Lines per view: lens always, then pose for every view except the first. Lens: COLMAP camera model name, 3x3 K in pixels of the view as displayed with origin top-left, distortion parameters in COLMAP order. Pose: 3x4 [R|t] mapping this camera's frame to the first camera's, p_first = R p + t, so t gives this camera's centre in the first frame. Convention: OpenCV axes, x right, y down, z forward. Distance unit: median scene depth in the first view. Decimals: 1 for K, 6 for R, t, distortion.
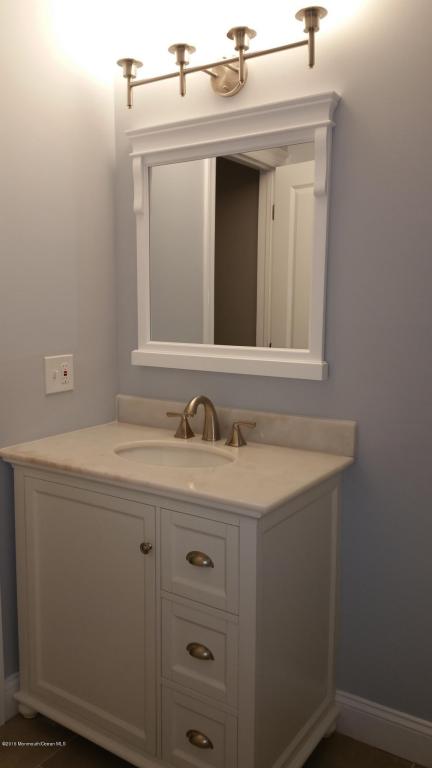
lens RADIAL K [[619.1, 0, 211.3], [0, 619.1, 372.0], [0, 0, 1]] dist [0.143237, -0.251455]
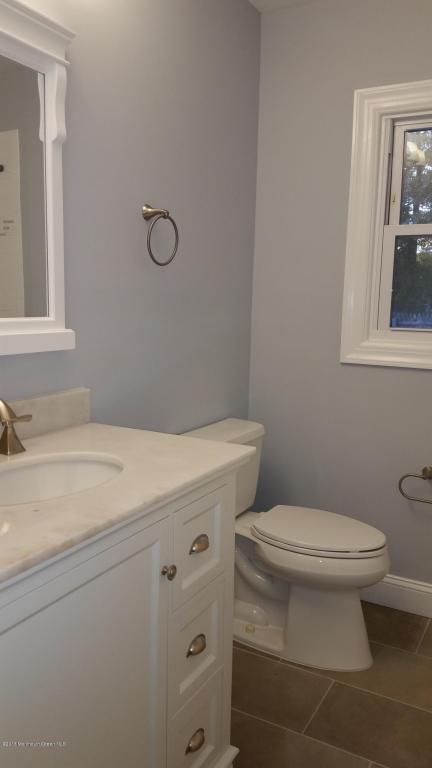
lens RADIAL K [[619.1, 0, 211.3], [0, 619.1, 372.0], [0, 0, 1]] dist [0.143237, -0.251455]
pose [[-0.077178, -0.134683, 0.987879, -0.749456], [0.101097, 0.984670, 0.142144, -0.062755], [-0.991878, 0.110842, -0.062379, 0.855576]]
